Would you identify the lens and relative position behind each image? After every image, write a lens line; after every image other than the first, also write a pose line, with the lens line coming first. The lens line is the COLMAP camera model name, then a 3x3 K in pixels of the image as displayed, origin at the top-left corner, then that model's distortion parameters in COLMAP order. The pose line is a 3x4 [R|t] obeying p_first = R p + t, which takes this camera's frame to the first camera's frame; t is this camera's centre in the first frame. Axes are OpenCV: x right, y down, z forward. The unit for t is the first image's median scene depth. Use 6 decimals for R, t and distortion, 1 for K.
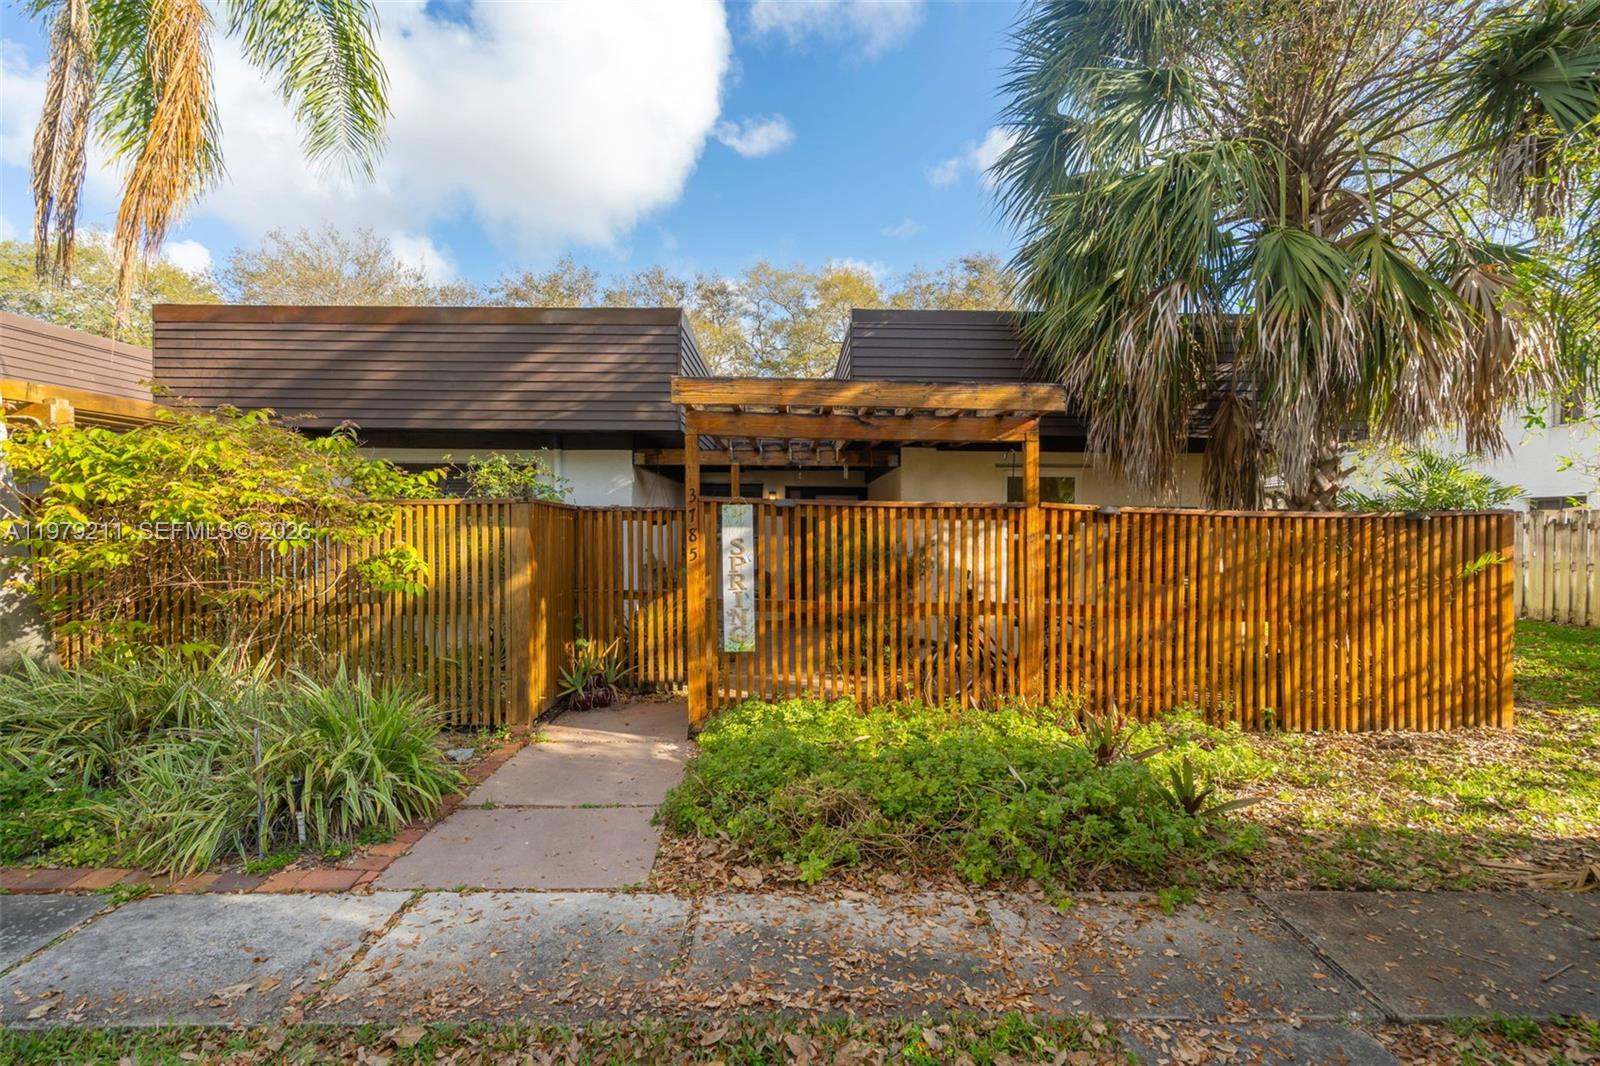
lens RADIAL K [[753.6, 0, 852.5], [0, 753.6, 519.7], [0, 0, 1]] dist [-0.001651, 0.003190]
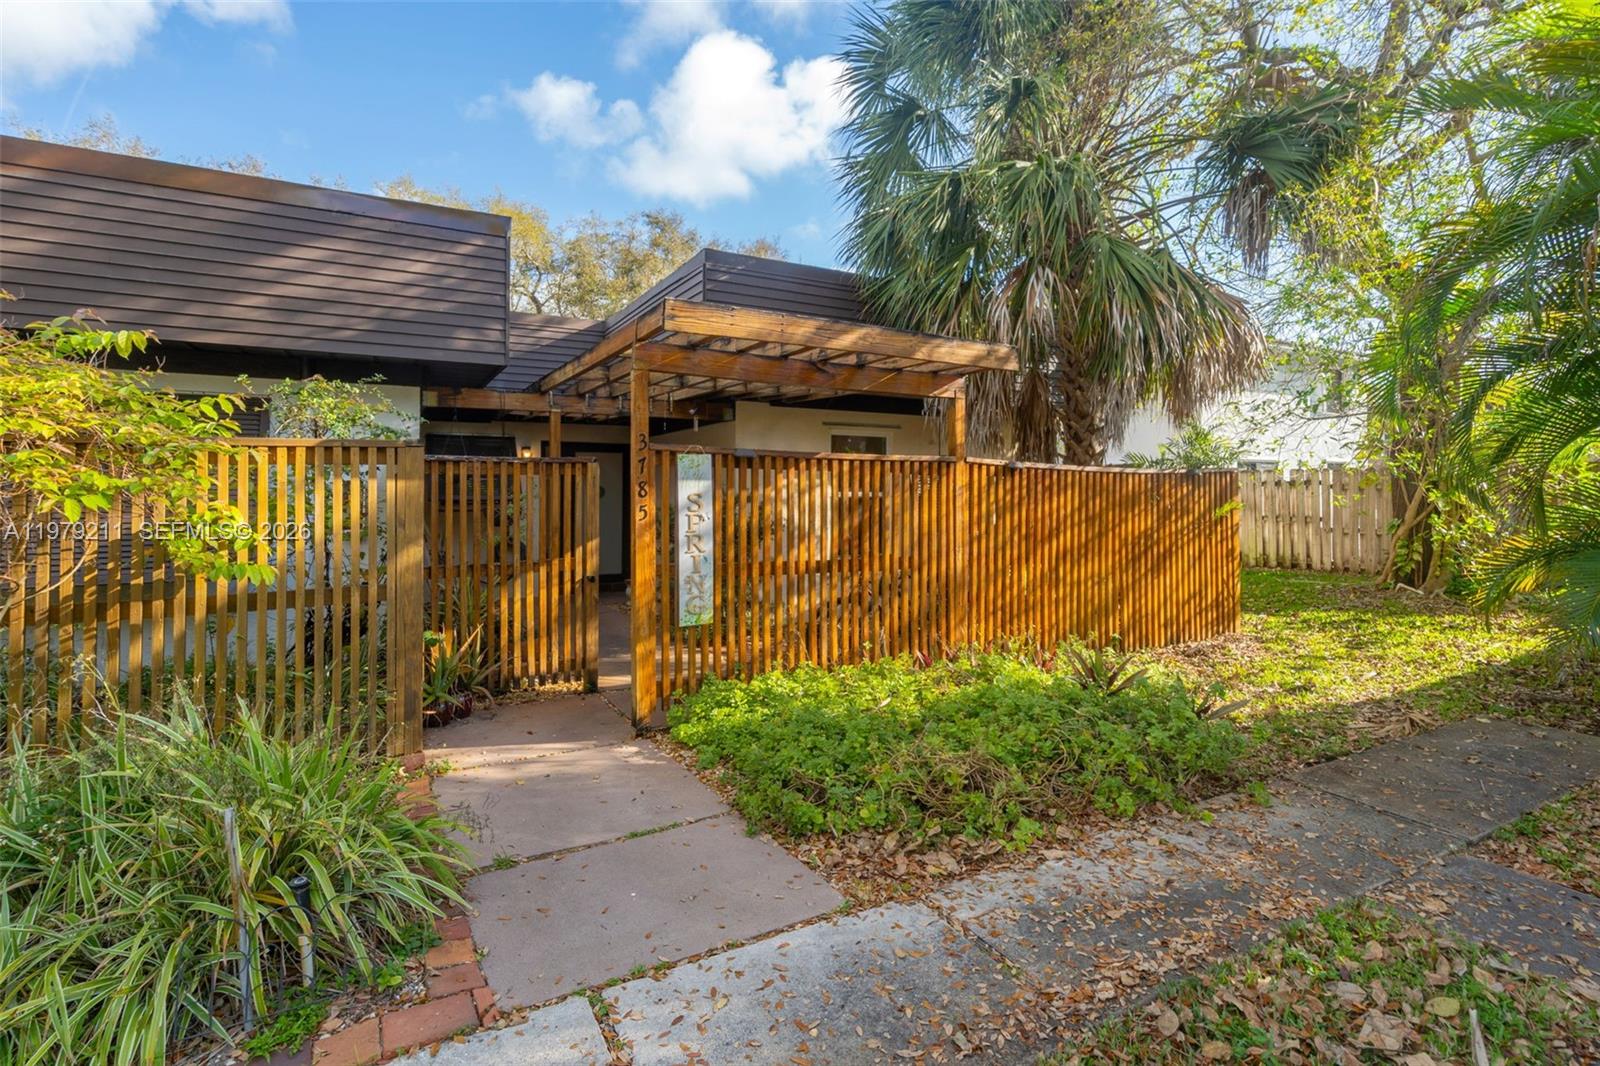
lens RADIAL K [[753.6, 0, 860.6], [0, 753.6, 469.4], [0, 0, 1]] dist [-0.001651, 0.003190]
pose [[0.882594, 0.007291, 0.470080, -0.358598], [0.003116, 0.999767, -0.021357, 0.014856], [-0.470126, 0.020315, 0.882365, 0.137534]]
